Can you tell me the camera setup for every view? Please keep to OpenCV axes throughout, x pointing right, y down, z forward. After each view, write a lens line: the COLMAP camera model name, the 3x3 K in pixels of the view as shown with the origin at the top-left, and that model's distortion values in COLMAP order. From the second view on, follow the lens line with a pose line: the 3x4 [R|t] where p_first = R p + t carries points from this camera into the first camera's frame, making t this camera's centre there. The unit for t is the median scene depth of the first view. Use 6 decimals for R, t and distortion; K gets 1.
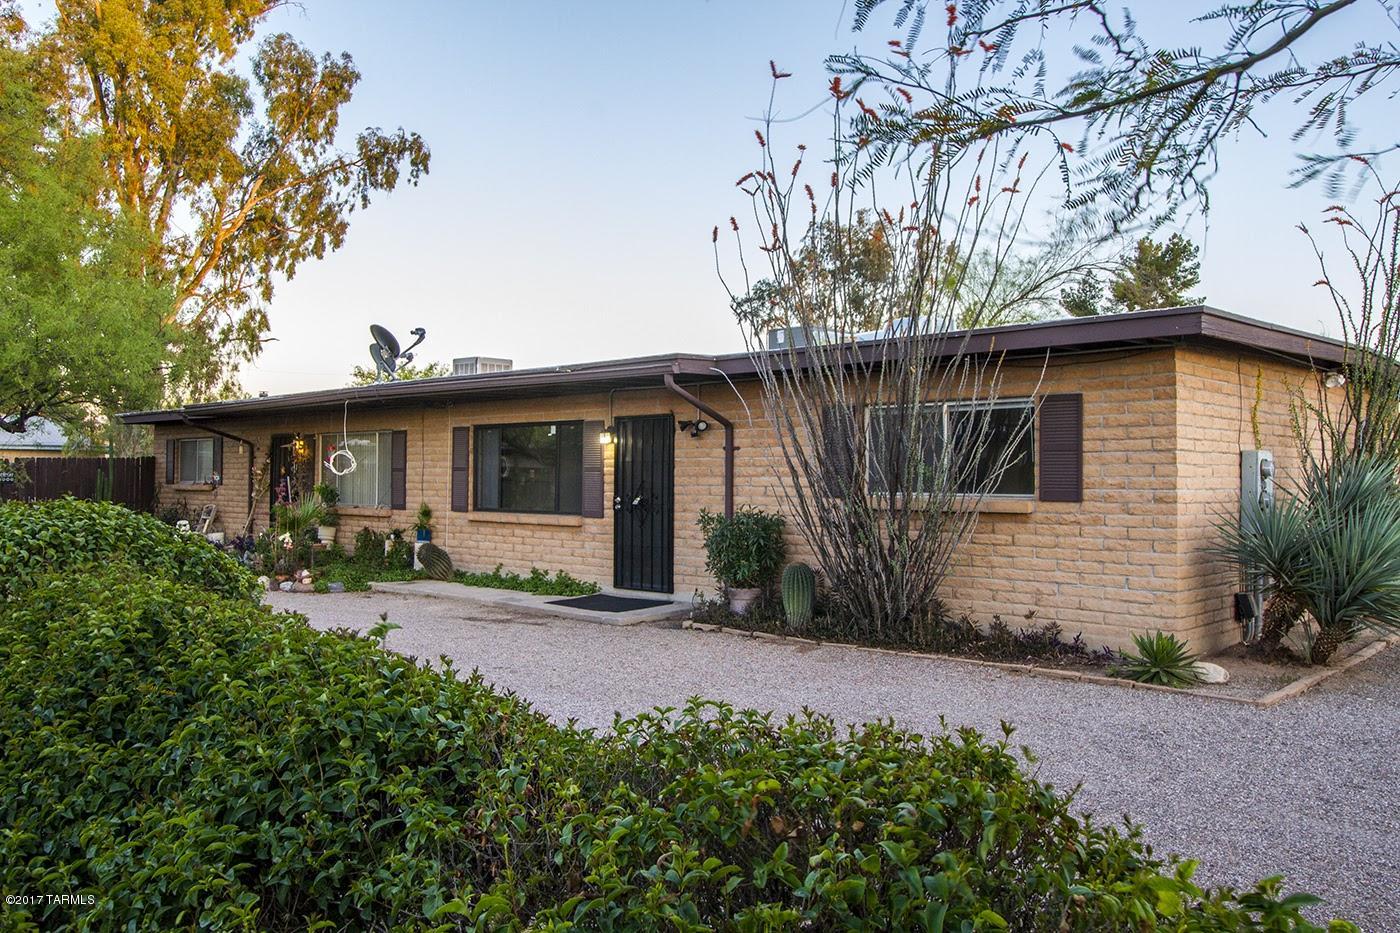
lens RADIAL K [[1079.3, 0, 700.0], [0, 1079.3, 466.5], [0, 0, 1]] dist [0.005731, 0.004036]
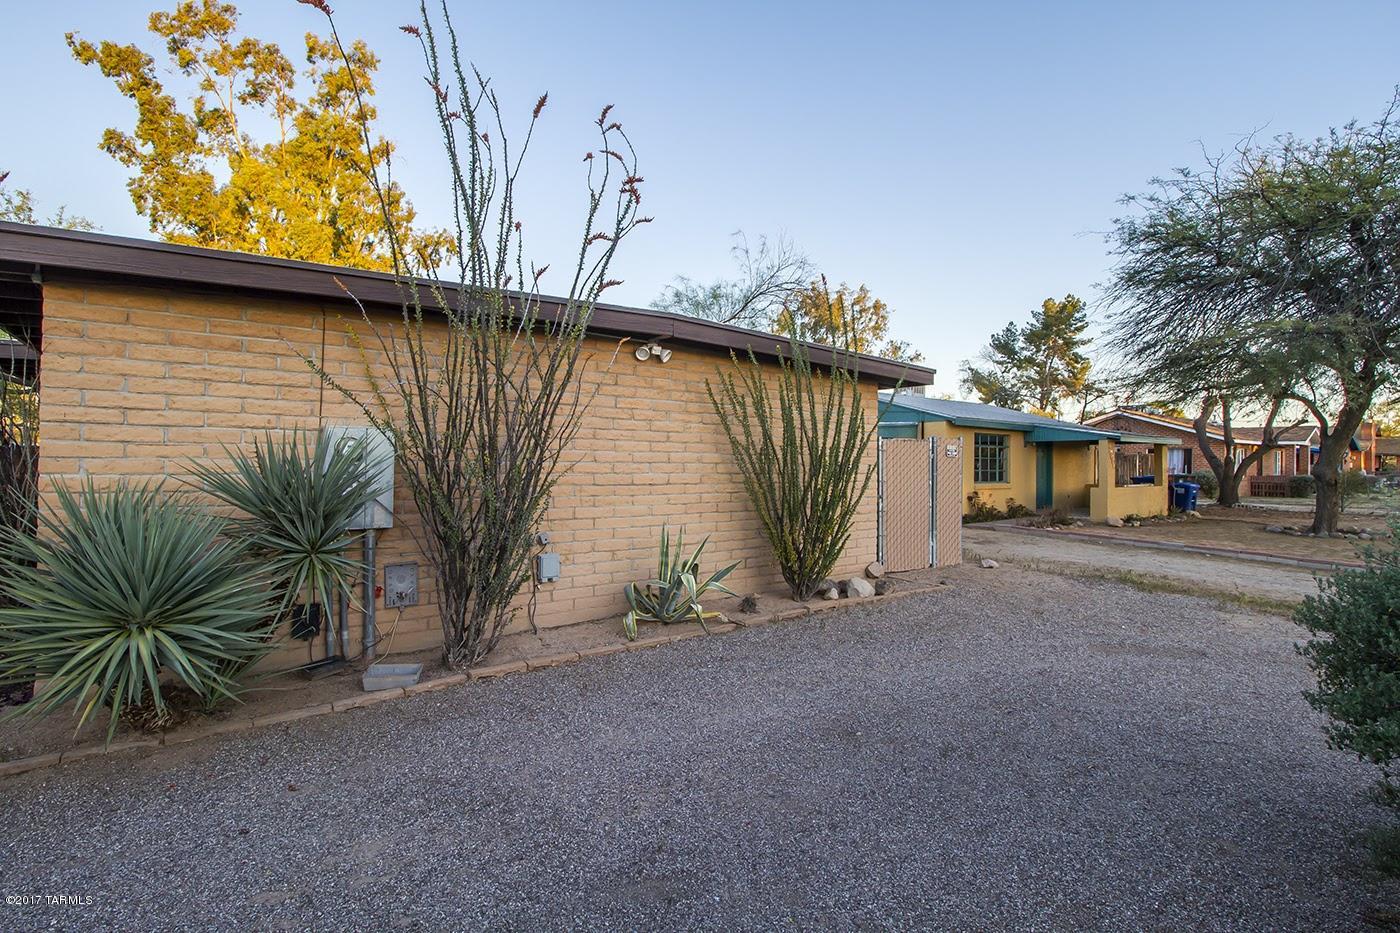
lens RADIAL K [[653.6, 0, 715.4], [0, 653.6, 463.0], [0, 0, 1]] dist [-0.000516, -0.008409]
pose [[0.988442, -0.000825, -0.151596, 0.663400], [0.002042, 0.999967, 0.007870, 0.007481], [0.151584, -0.008088, 0.988411, 0.433961]]
